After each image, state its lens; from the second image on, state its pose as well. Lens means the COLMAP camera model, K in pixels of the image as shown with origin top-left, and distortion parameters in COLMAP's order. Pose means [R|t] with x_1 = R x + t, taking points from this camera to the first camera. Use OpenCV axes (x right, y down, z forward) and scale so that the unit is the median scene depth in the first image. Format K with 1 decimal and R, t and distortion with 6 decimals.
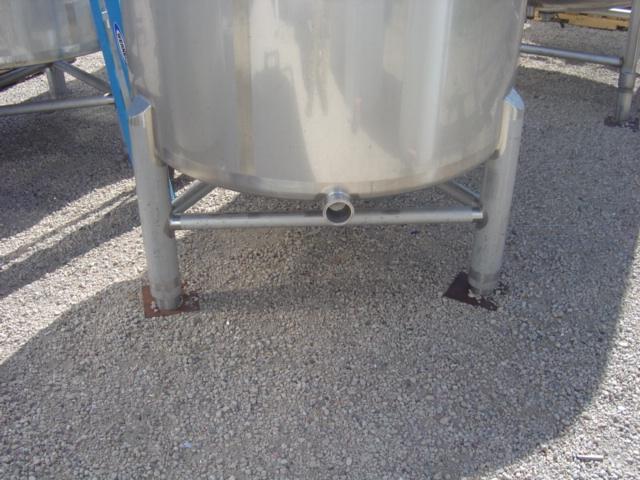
lens RADIAL K [[716.4, 0, 320.0], [0, 716.4, 240.0], [0, 0, 1]] dist [-0.154469, 0.024399]
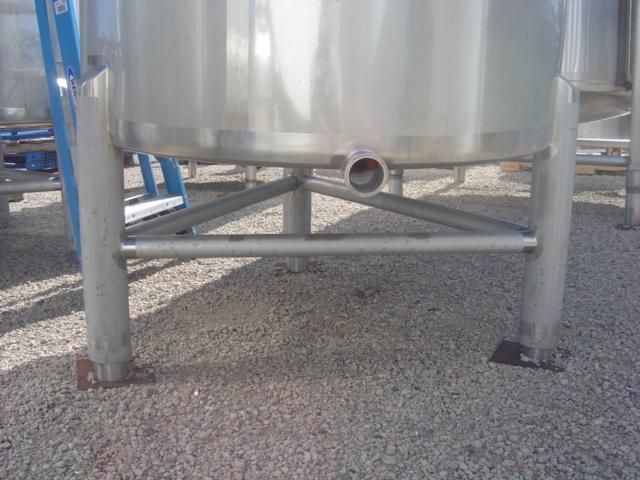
lens RADIAL K [[716.4, 0, 320.0], [0, 716.4, 240.0], [0, 0, 1]] dist [-0.154469, 0.024399]
pose [[0.997783, -0.003118, 0.066480, -0.053864], [0.023609, 0.950522, -0.309758, 0.192576], [-0.062225, 0.310641, 0.948488, 0.287570]]
